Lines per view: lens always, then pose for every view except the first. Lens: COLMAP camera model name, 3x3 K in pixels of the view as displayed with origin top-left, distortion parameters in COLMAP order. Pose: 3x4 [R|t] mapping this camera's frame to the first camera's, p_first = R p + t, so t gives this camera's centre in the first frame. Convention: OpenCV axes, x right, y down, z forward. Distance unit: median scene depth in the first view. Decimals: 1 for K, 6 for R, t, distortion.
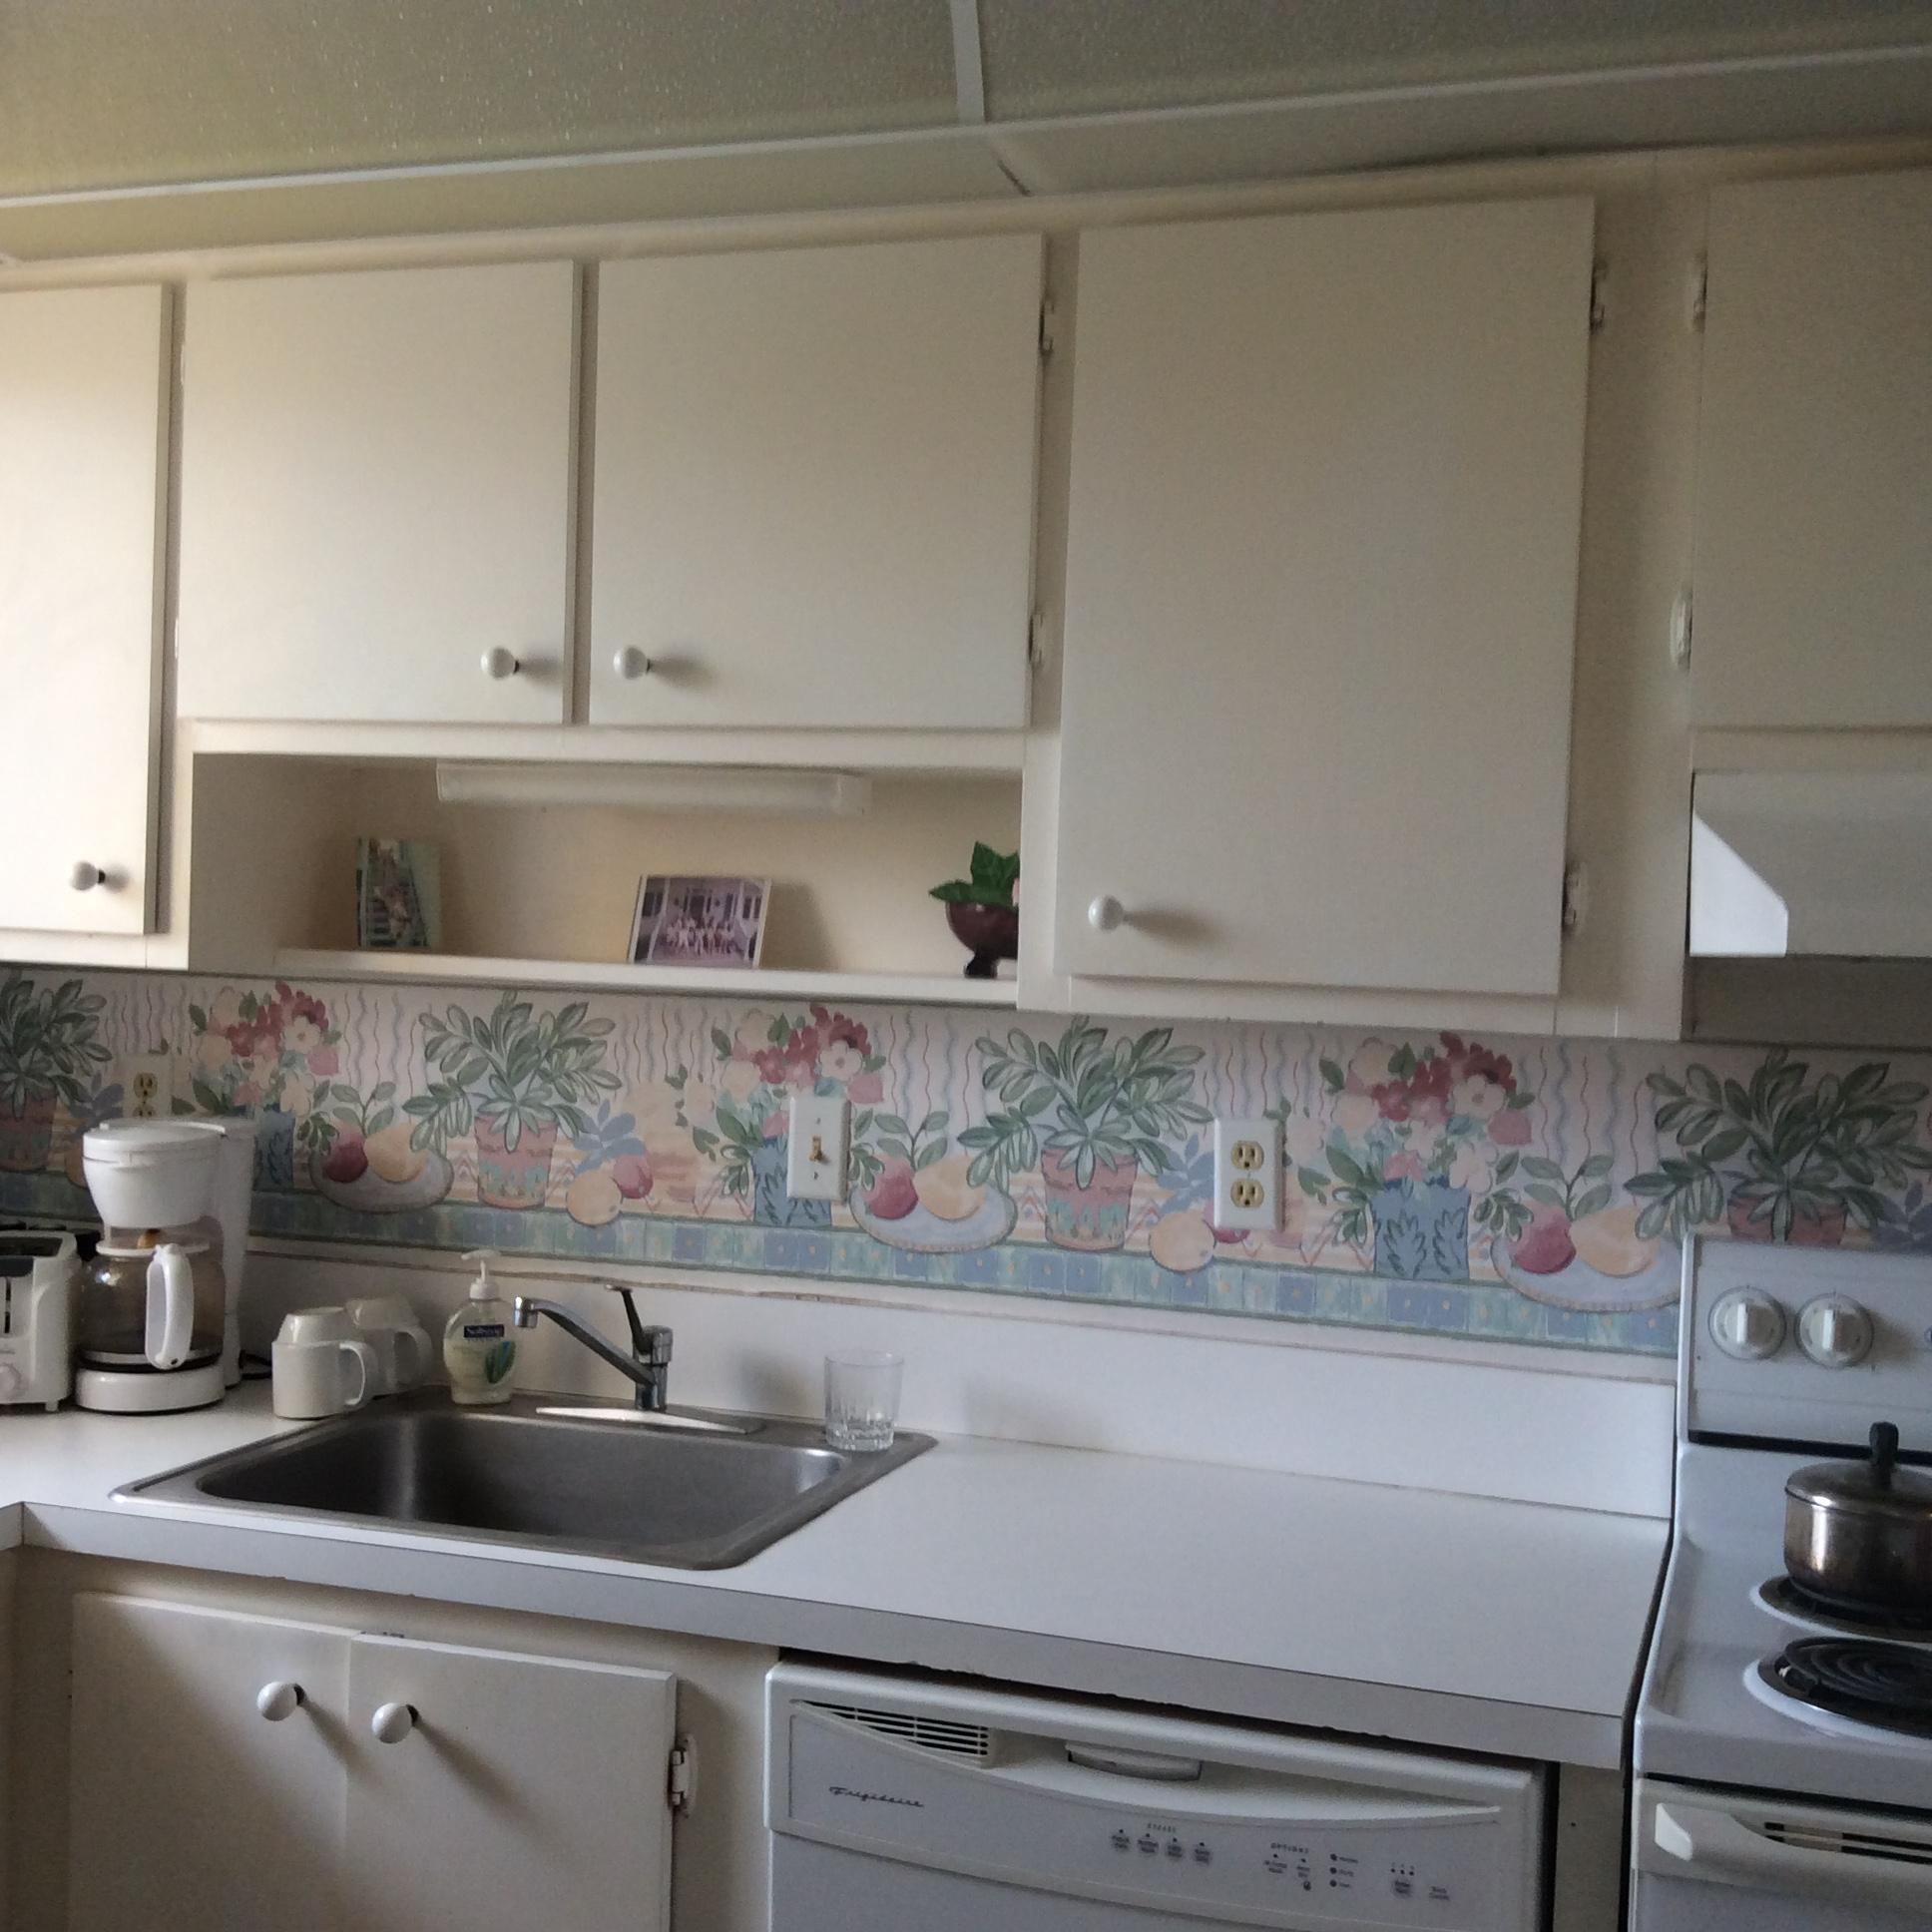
lens RADIAL K [[2370.4, 0, 973.4], [0, 2370.4, 968.0], [0, 0, 1]] dist [0.283274, -0.901513]
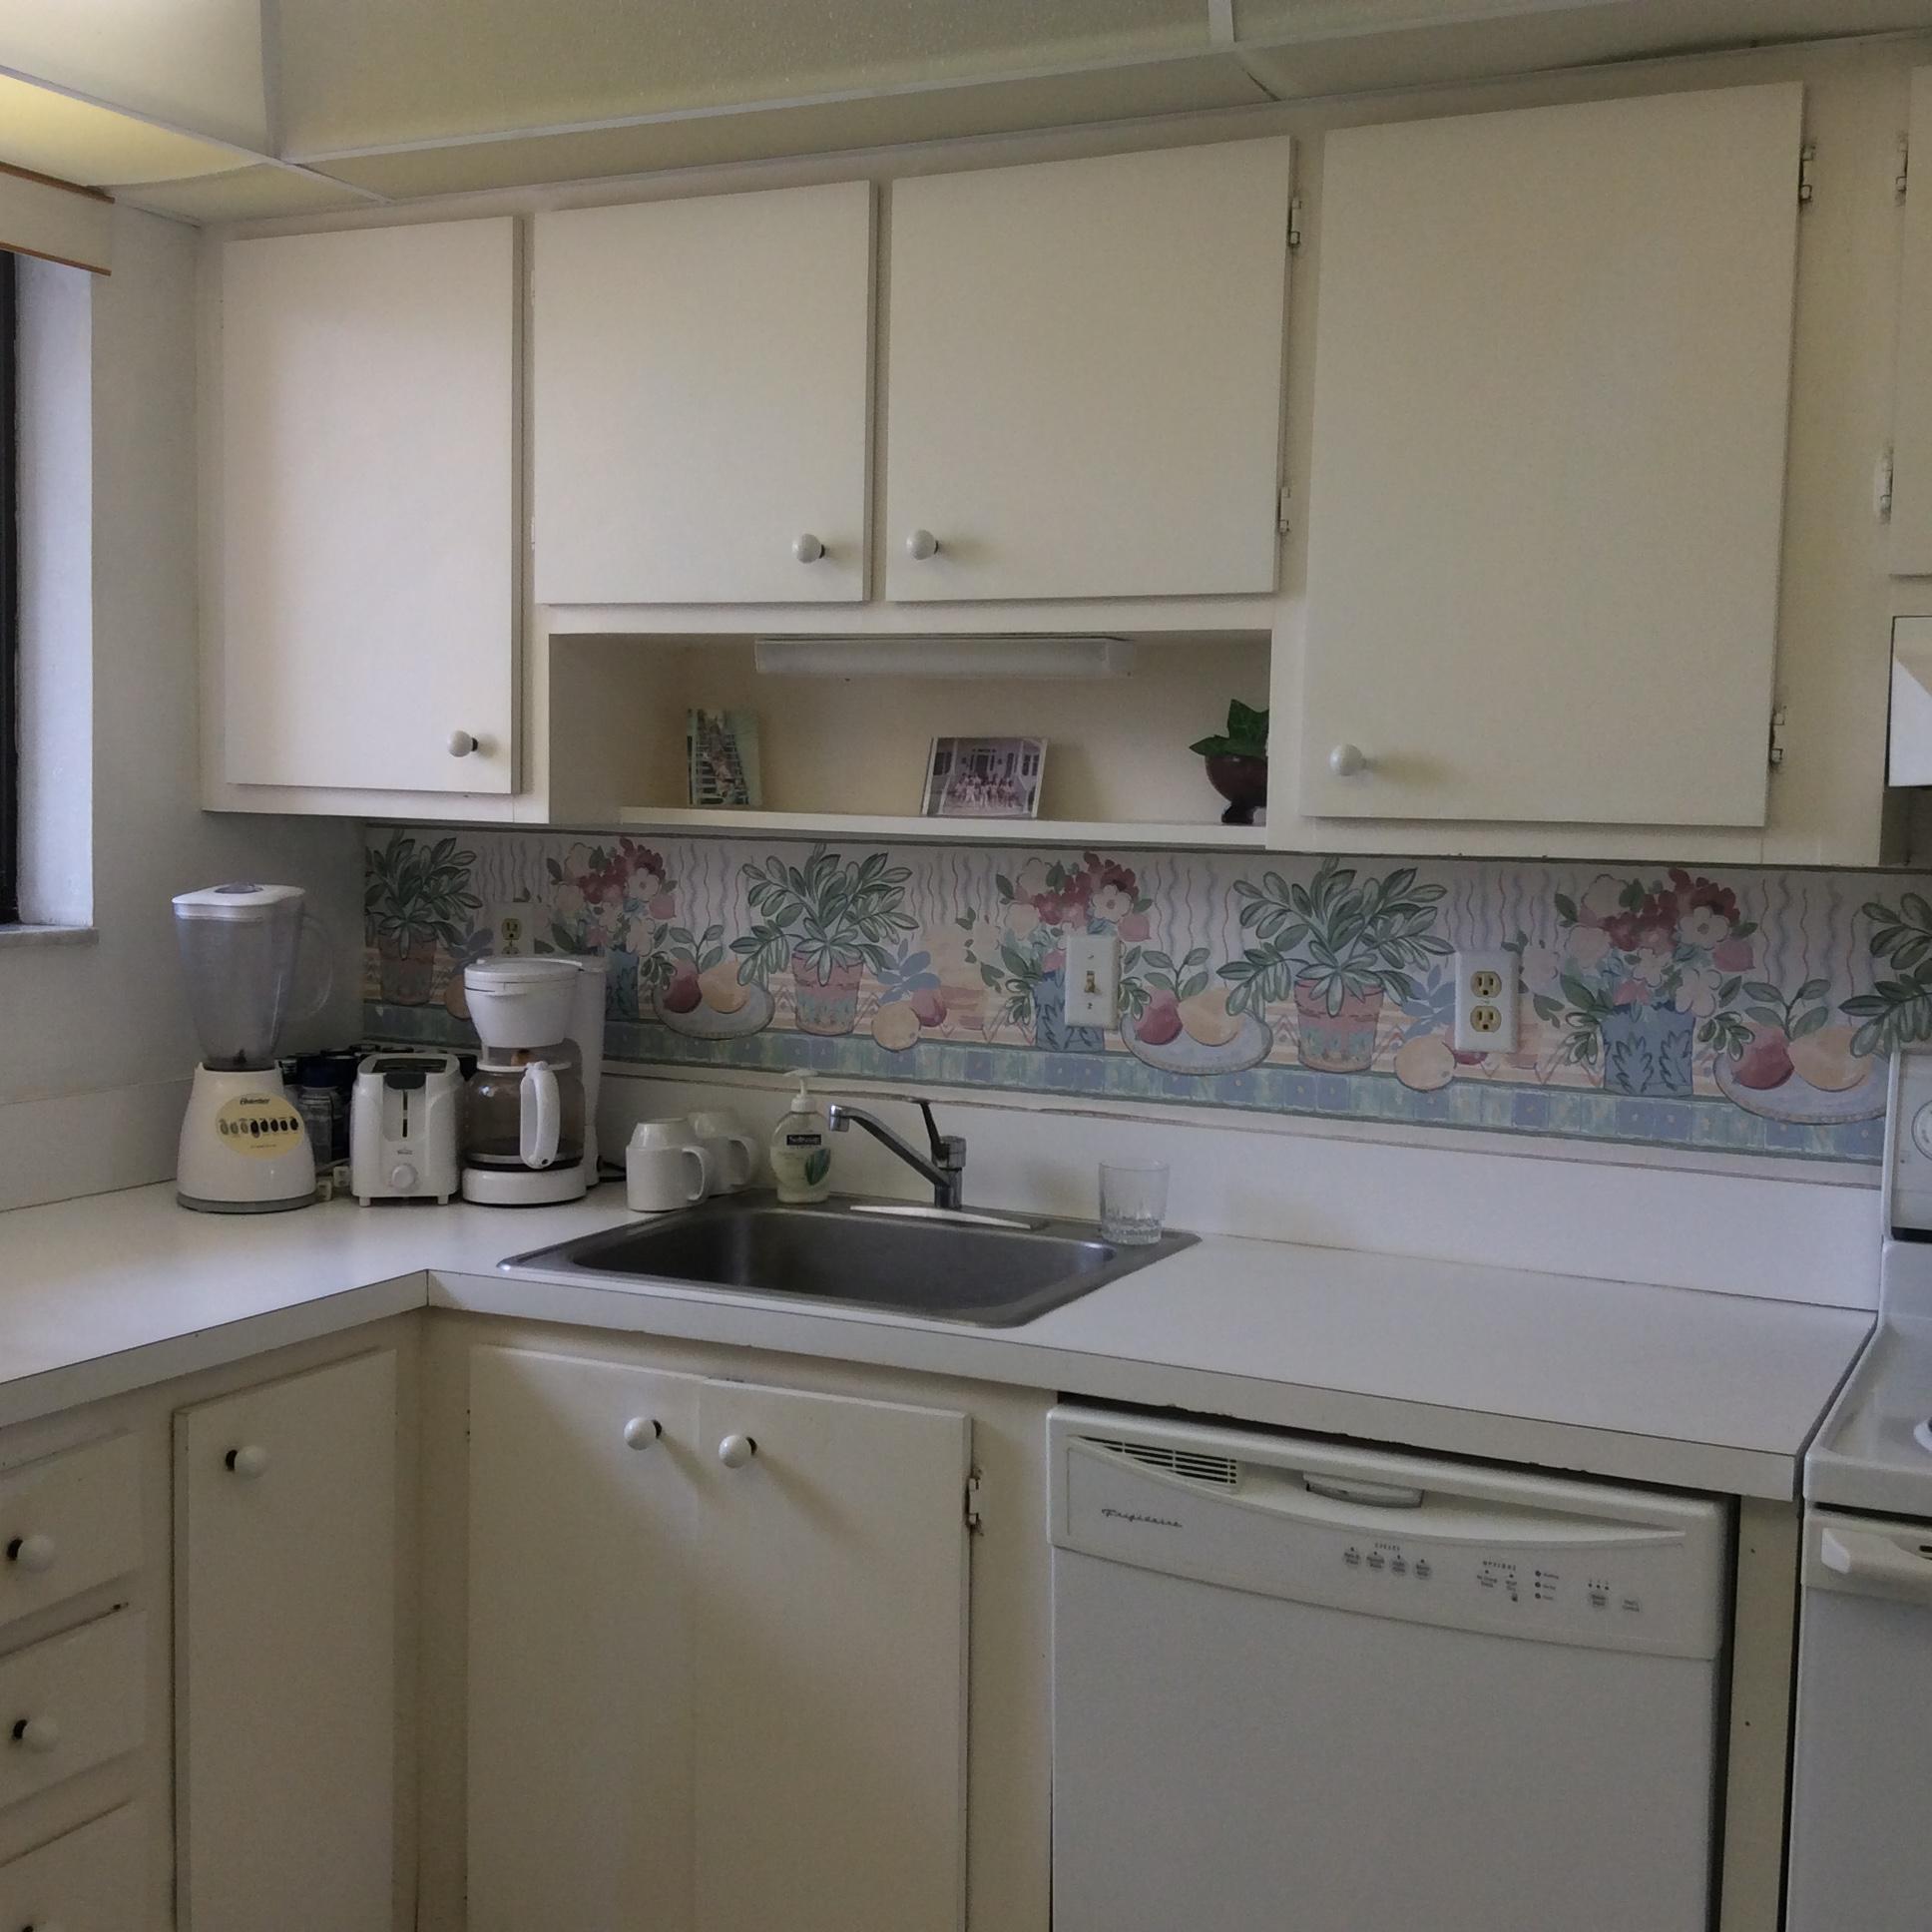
lens RADIAL K [[2370.4, 0, 973.4], [0, 2370.4, 968.0], [0, 0, 1]] dist [0.283274, -0.901513]
pose [[0.992159, -0.004030, -0.124916, 0.019075], [0.010606, 0.998589, 0.052025, 0.011656], [0.124530, -0.052942, 0.990802, -0.111484]]
